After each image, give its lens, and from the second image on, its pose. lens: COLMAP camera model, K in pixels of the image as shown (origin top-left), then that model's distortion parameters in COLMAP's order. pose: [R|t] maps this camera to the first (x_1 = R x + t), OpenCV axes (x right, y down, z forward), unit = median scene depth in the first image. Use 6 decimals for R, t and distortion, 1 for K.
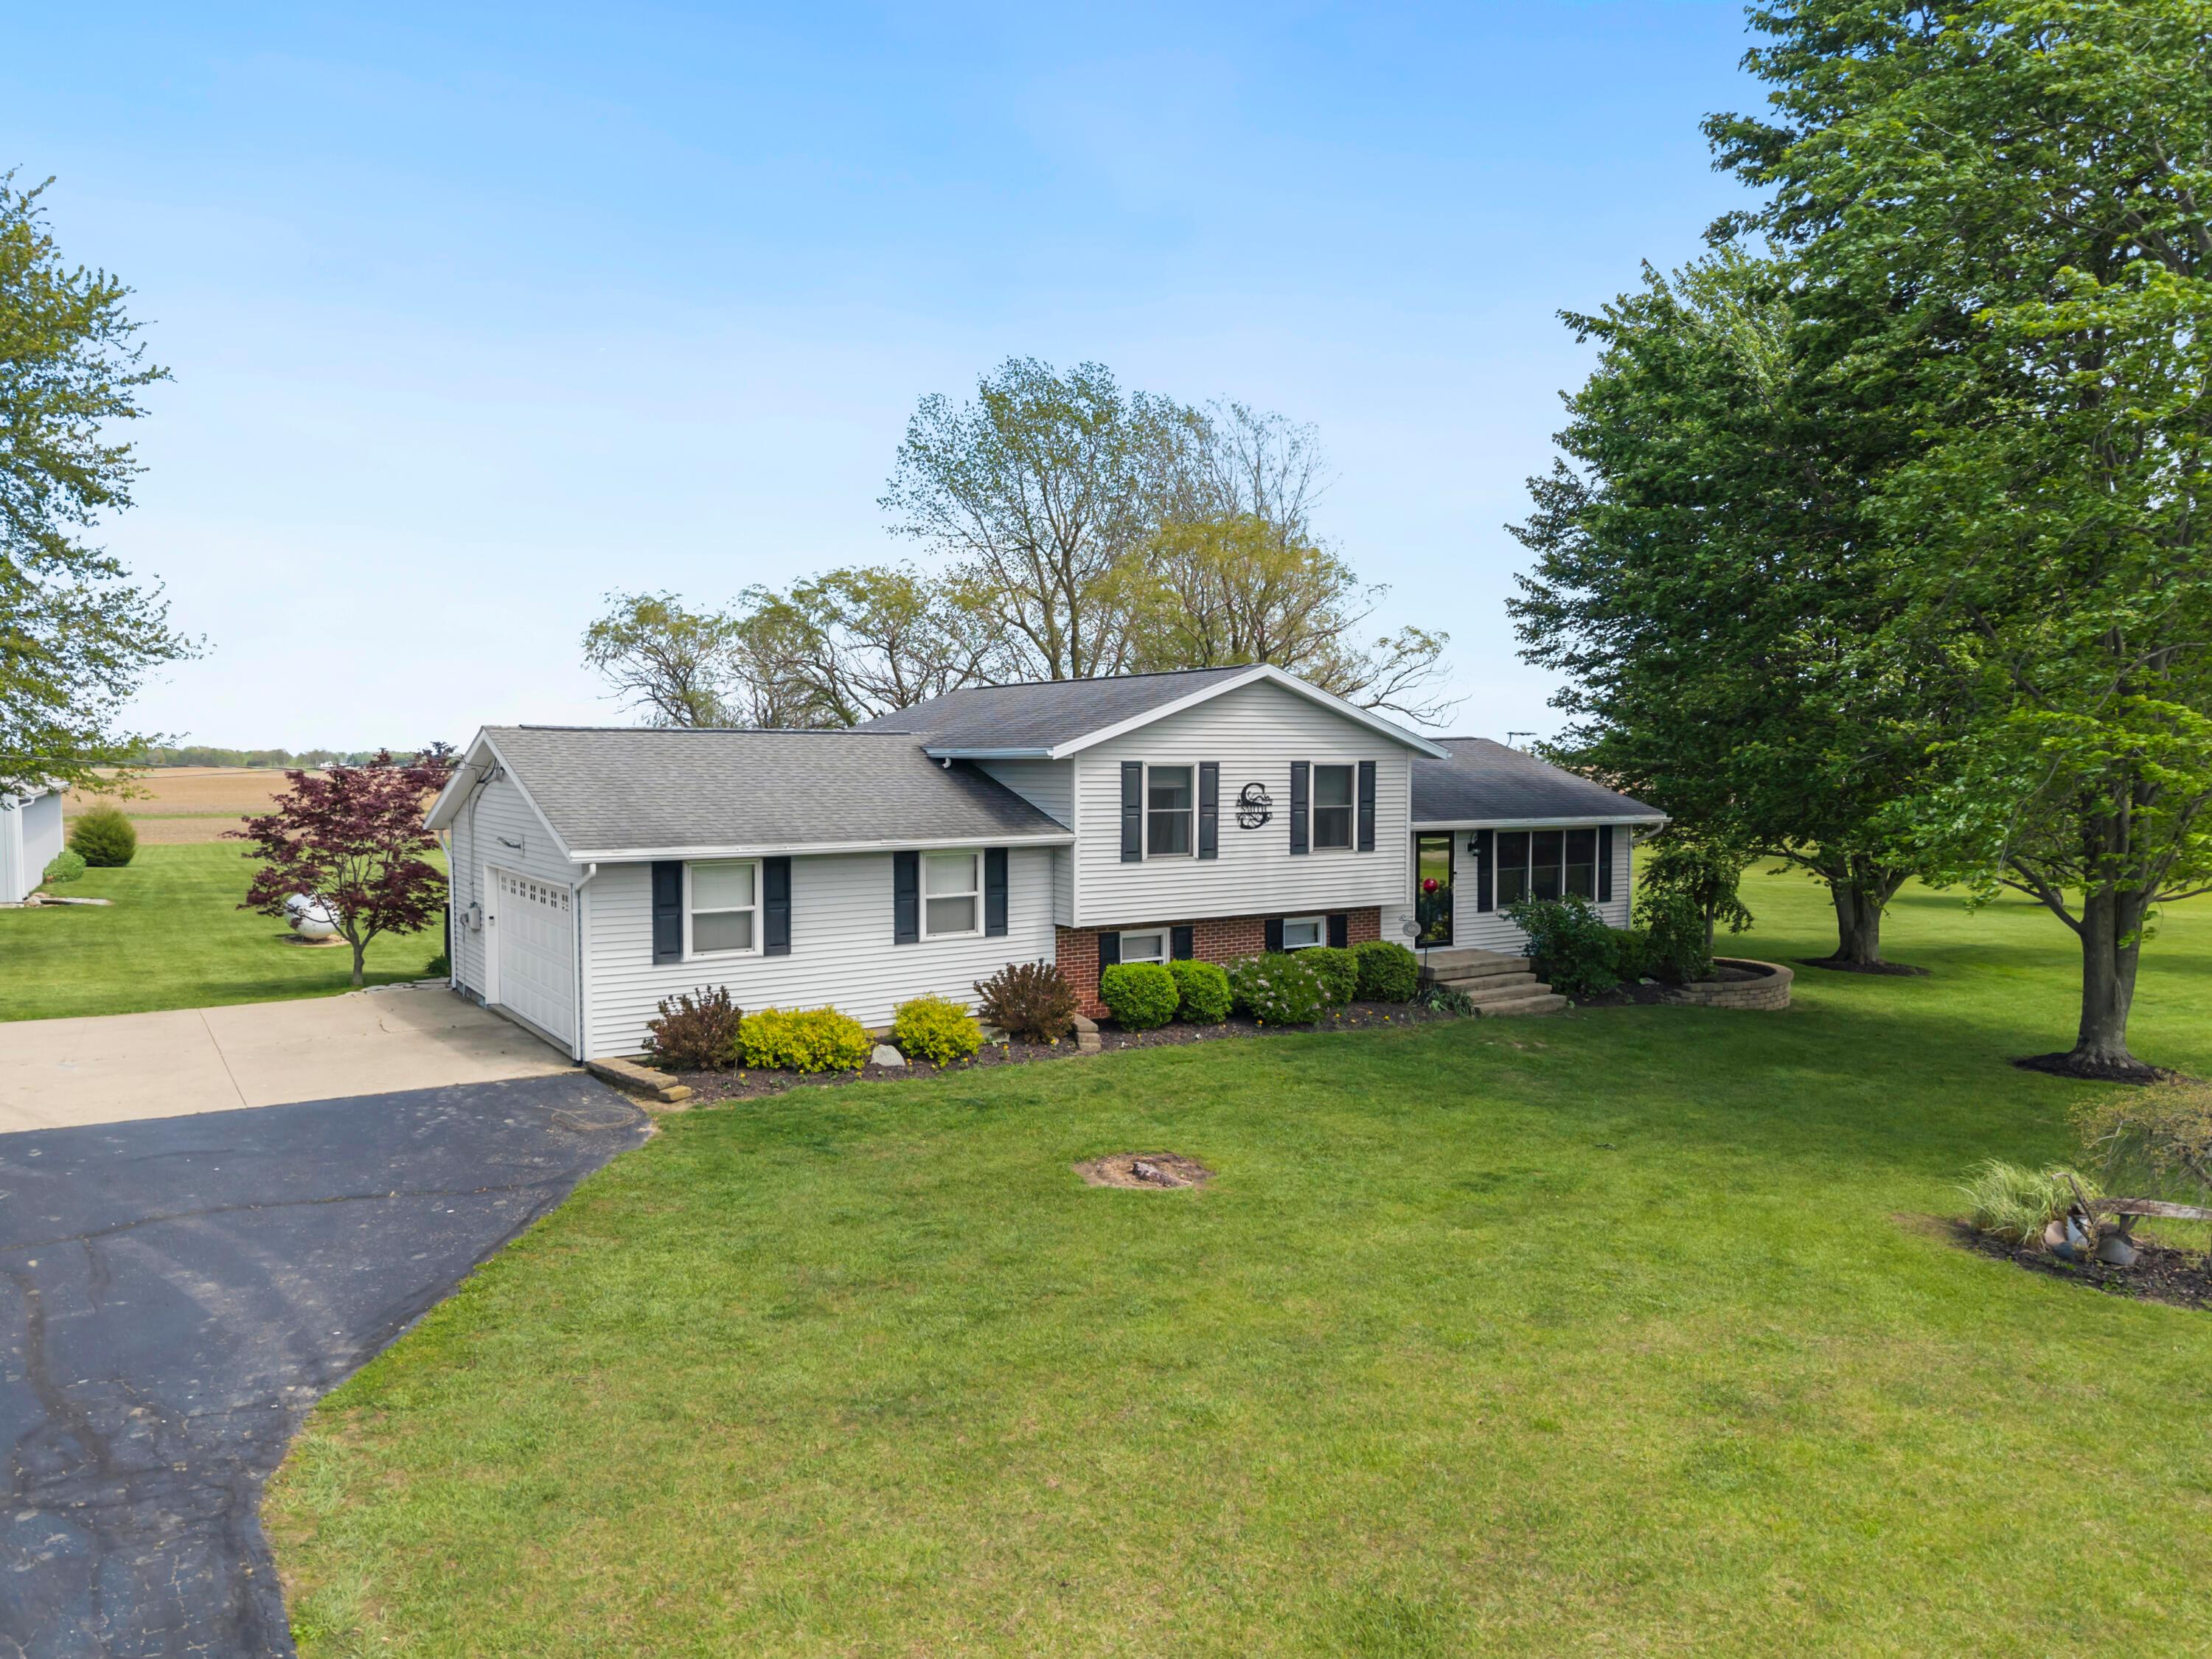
lens RADIAL K [[1478.2, 0, 1106.0], [0, 1478.2, 829.5], [0, 0, 1]] dist [0.043033, -0.047682]
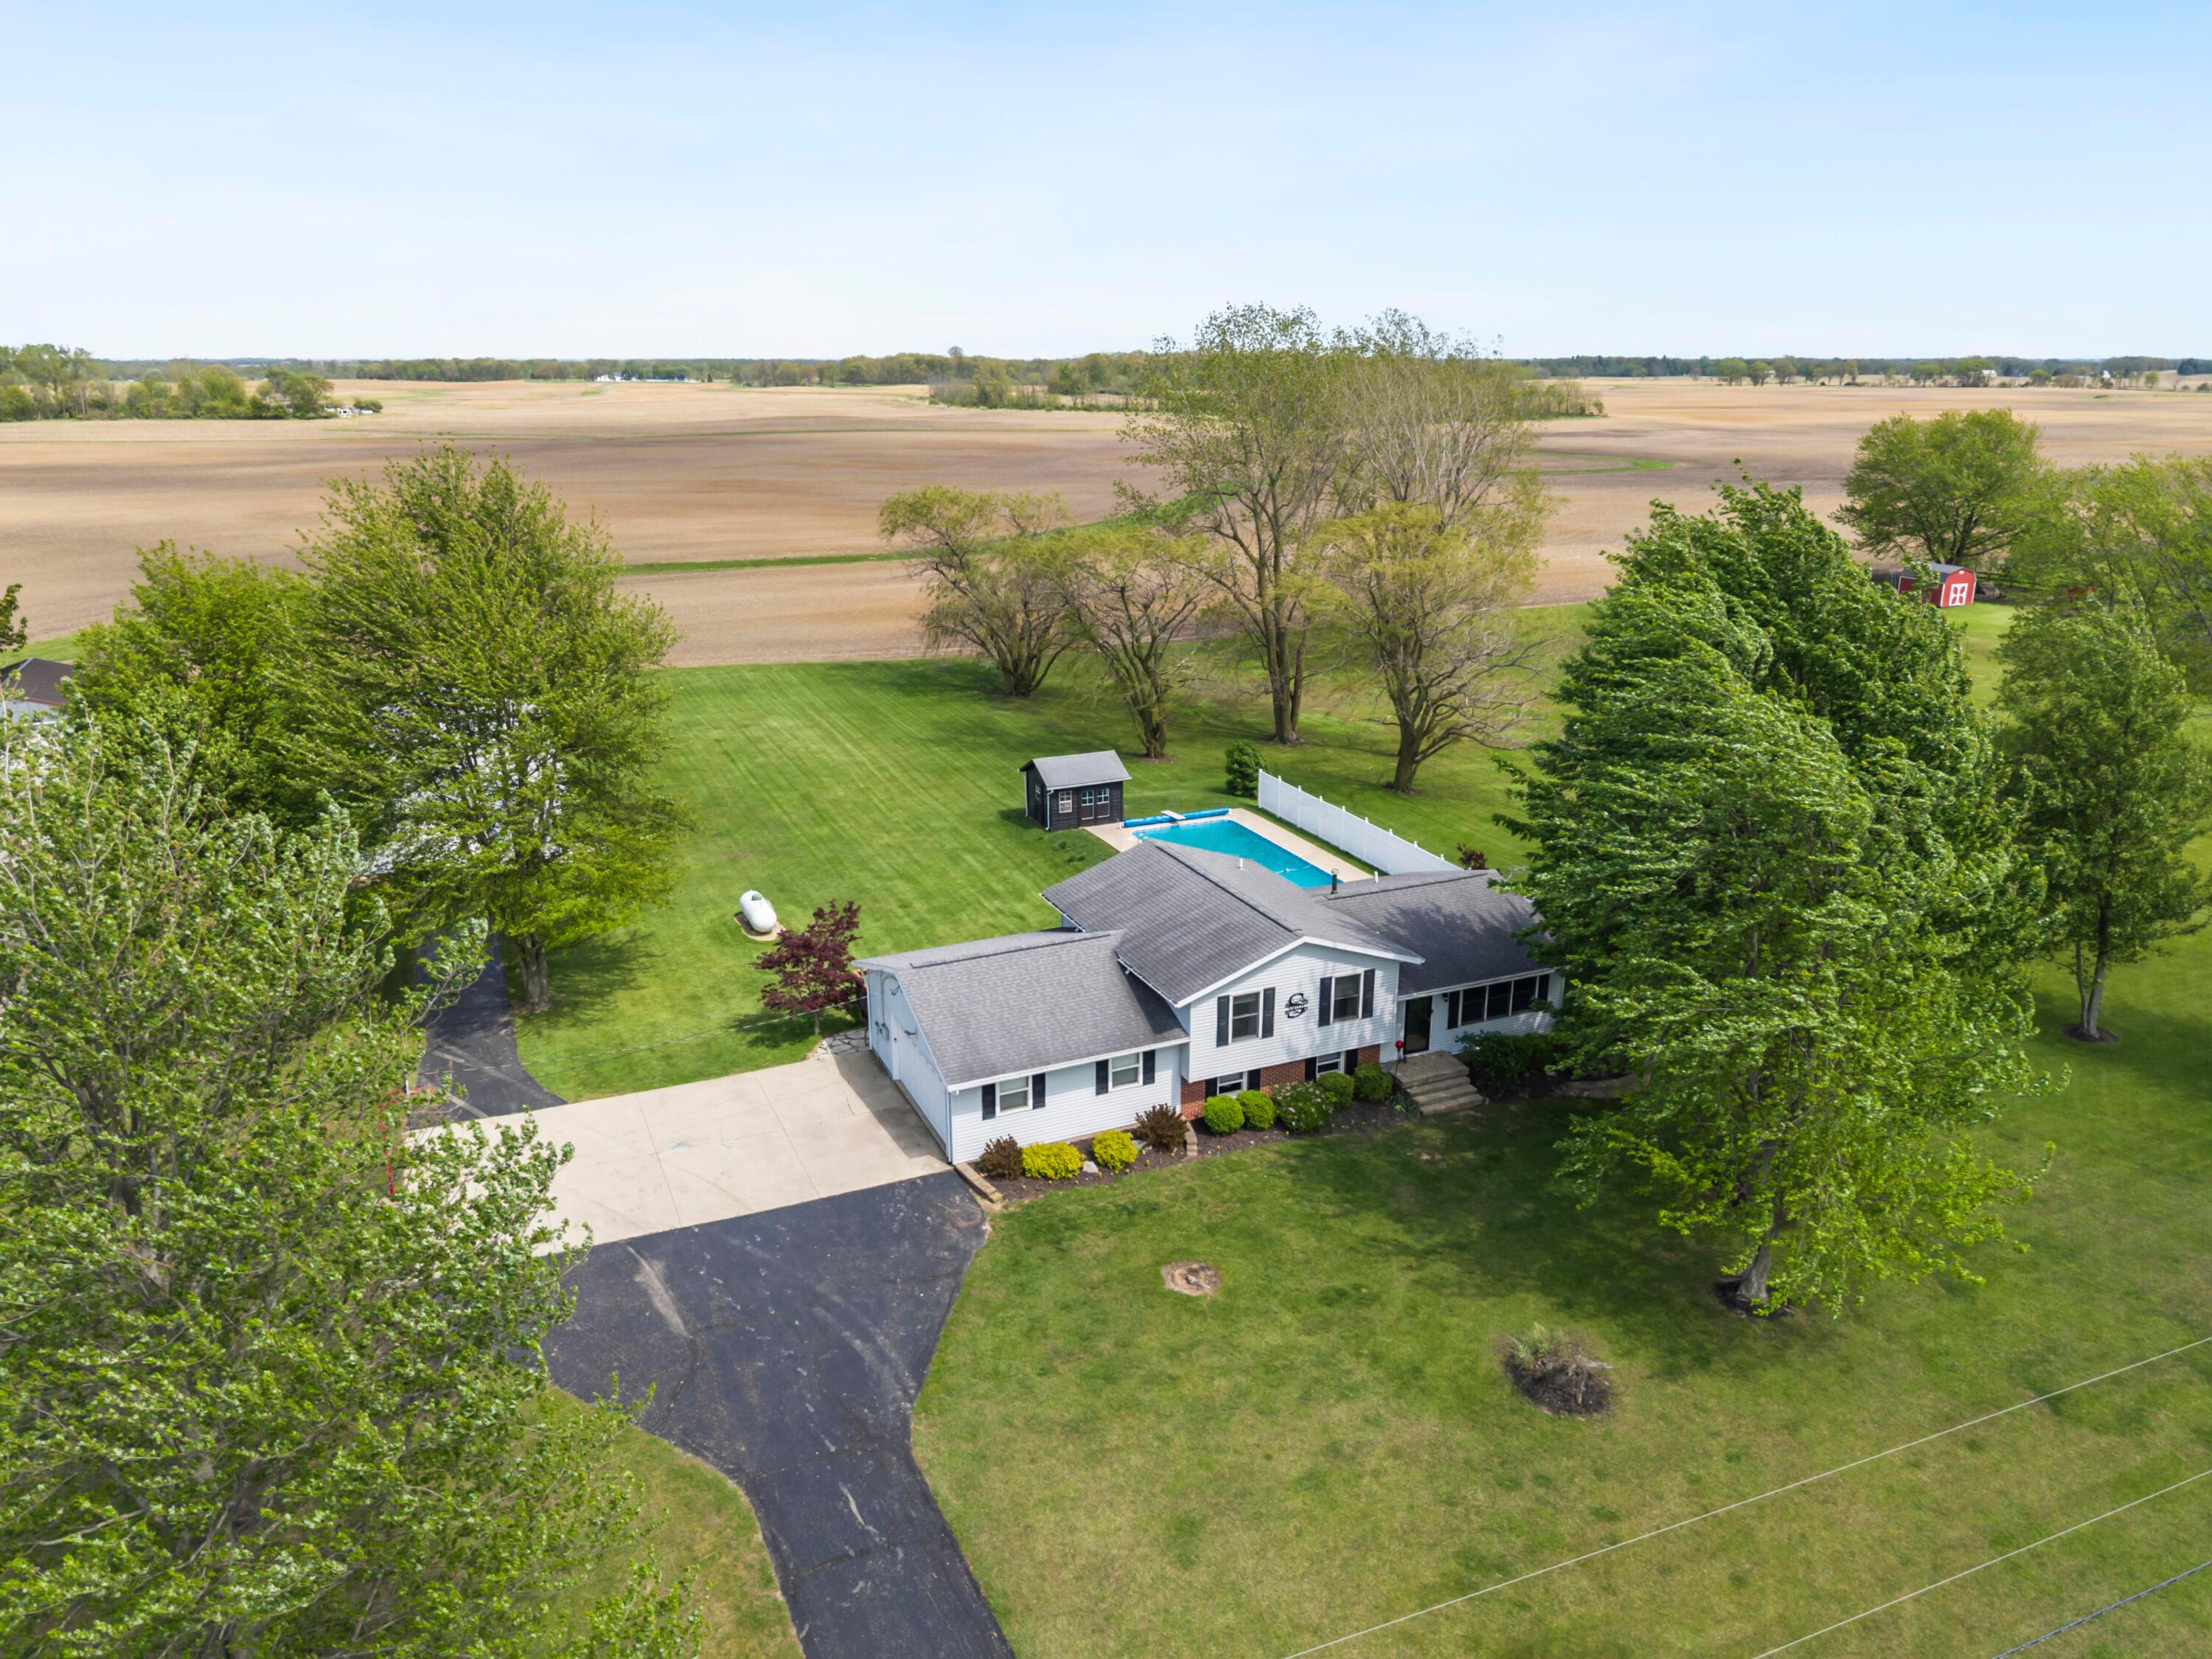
lens RADIAL K [[1525.1, 0, 1110.5], [0, 1525.1, 788.7], [0, 0, 1]] dist [0.047839, -0.053441]
pose [[0.985735, 0.046435, -0.161775, 0.178329], [-0.007946, 0.972956, 0.230854, -0.754581], [0.168120, -0.226275, 0.959445, -0.824487]]
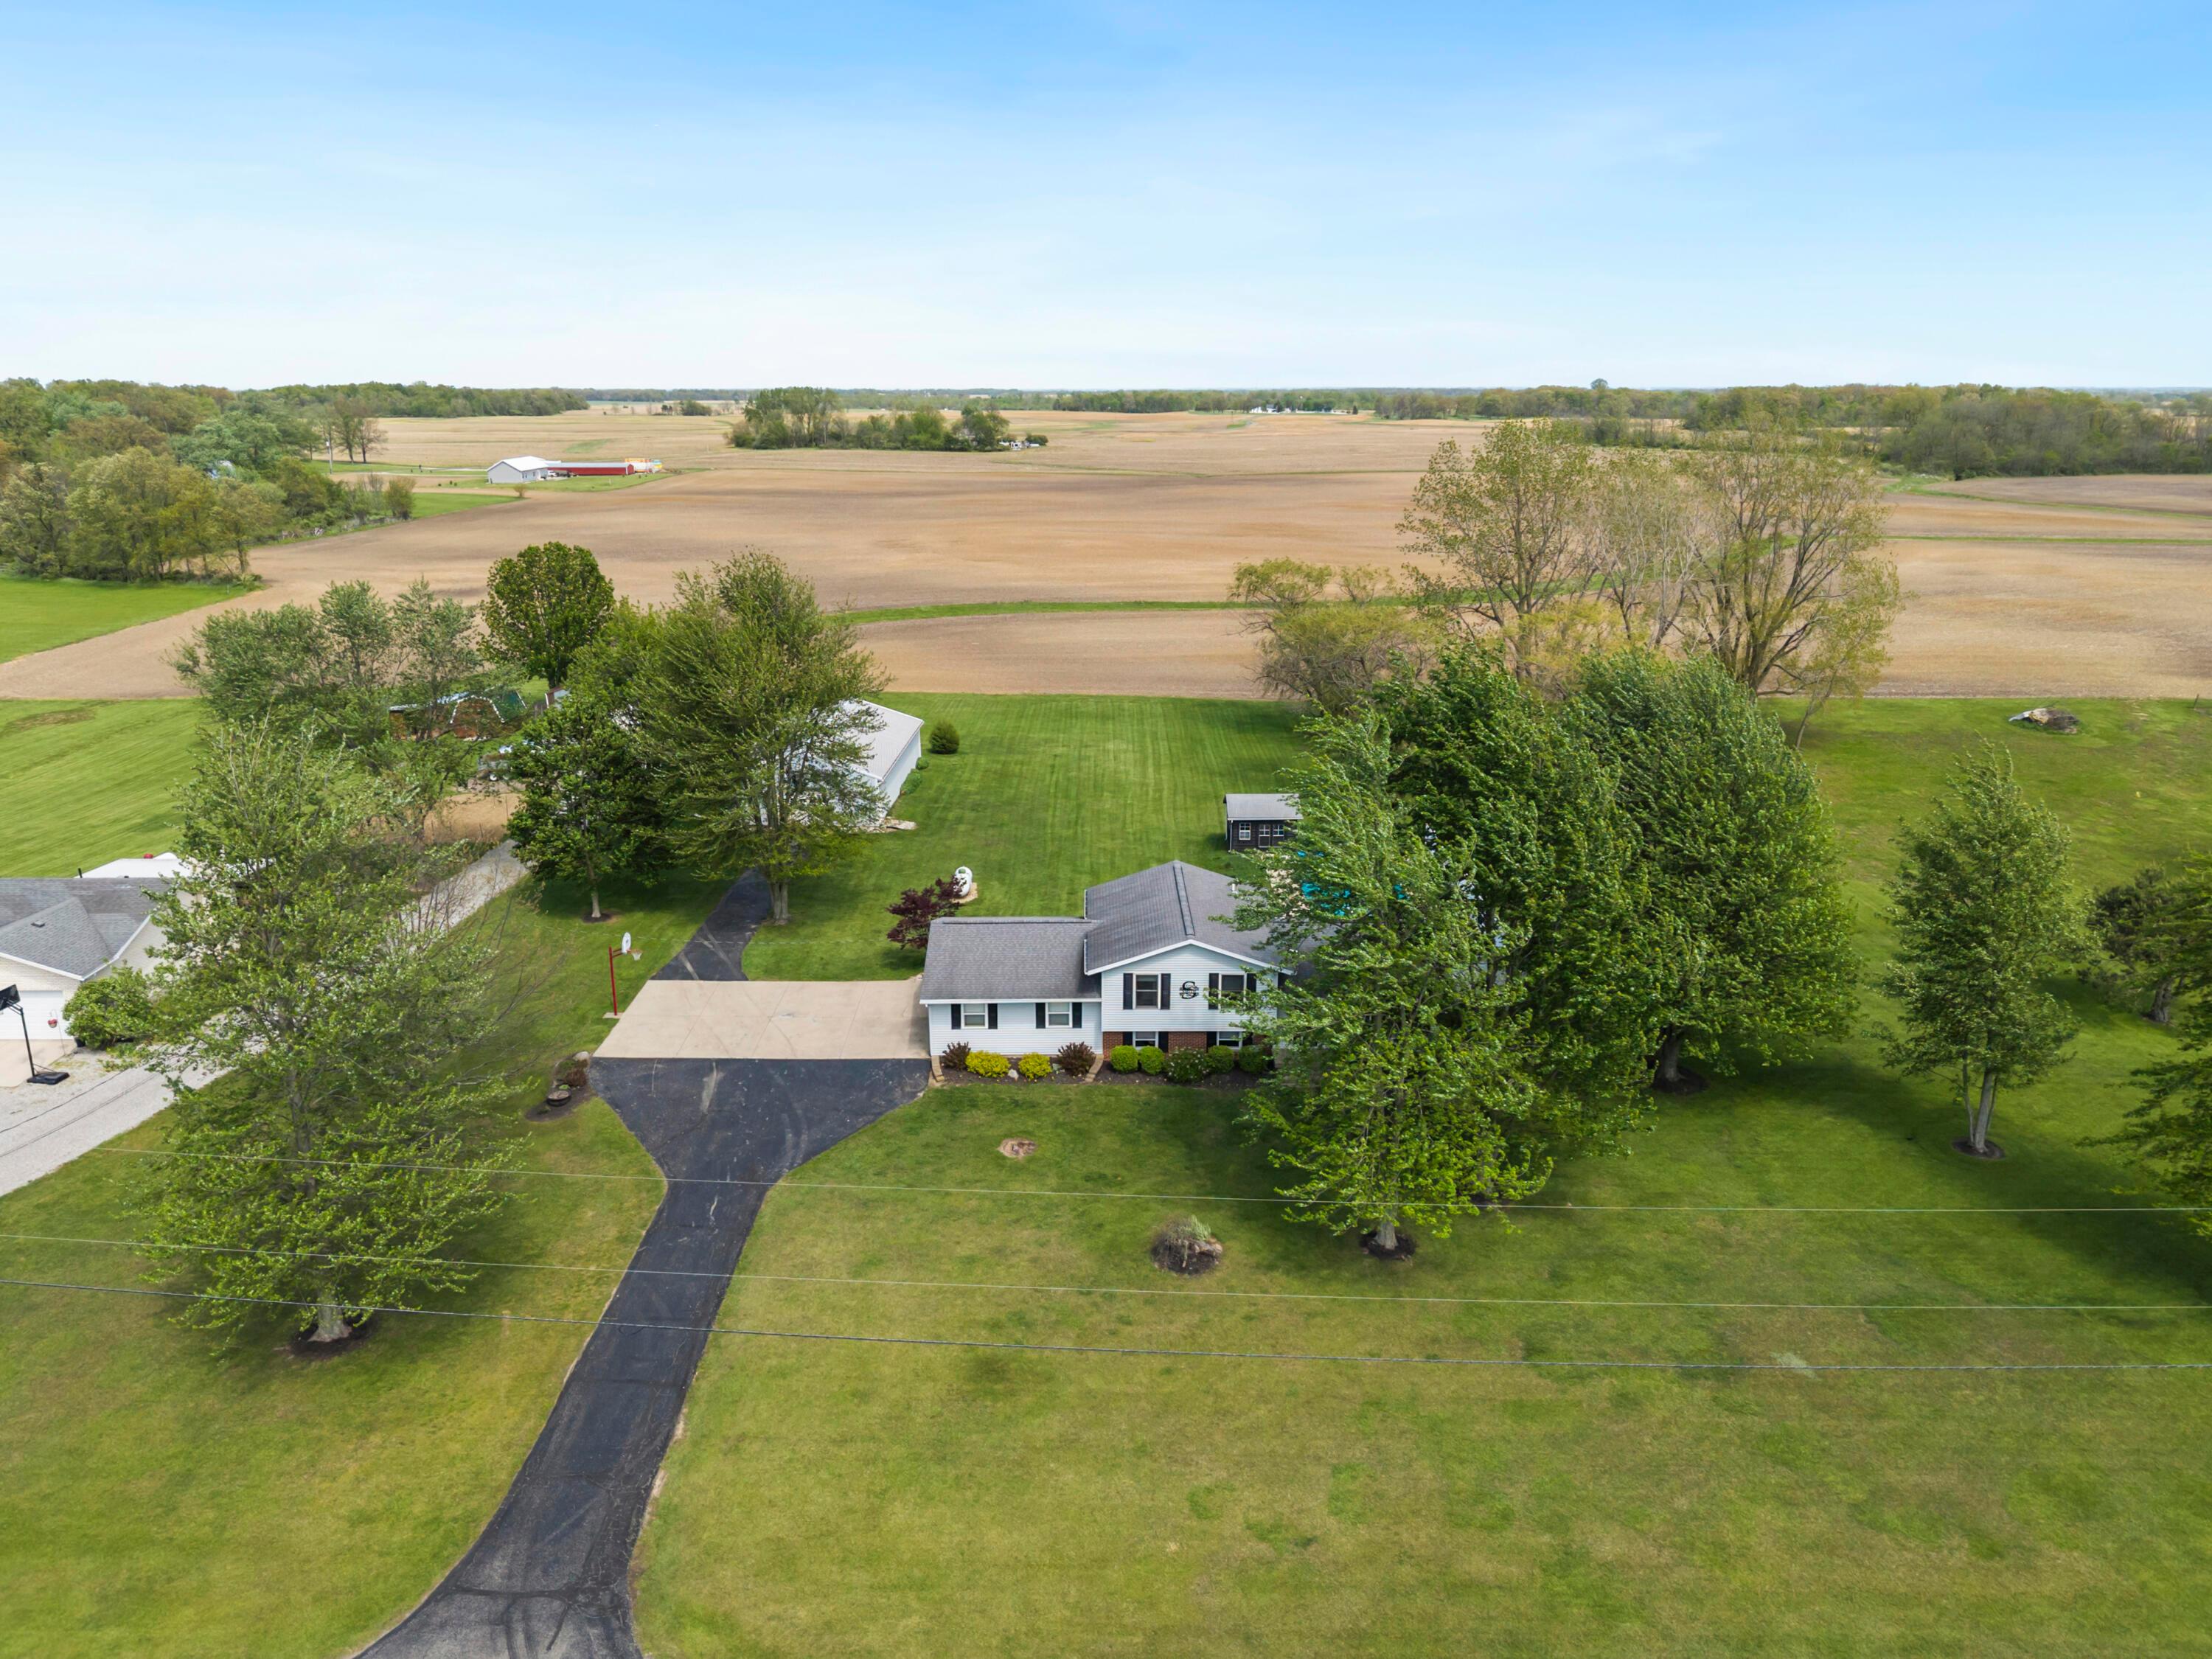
lens RADIAL K [[1525.1, 0, 1110.5], [0, 1525.1, 788.7], [0, 0, 1]] dist [0.047839, -0.053441]
pose [[0.830352, 0.143257, -0.538510, 1.394740], [-0.023315, 0.974475, 0.223284, -0.964363], [0.556752, -0.172849, 0.812497, -1.136308]]
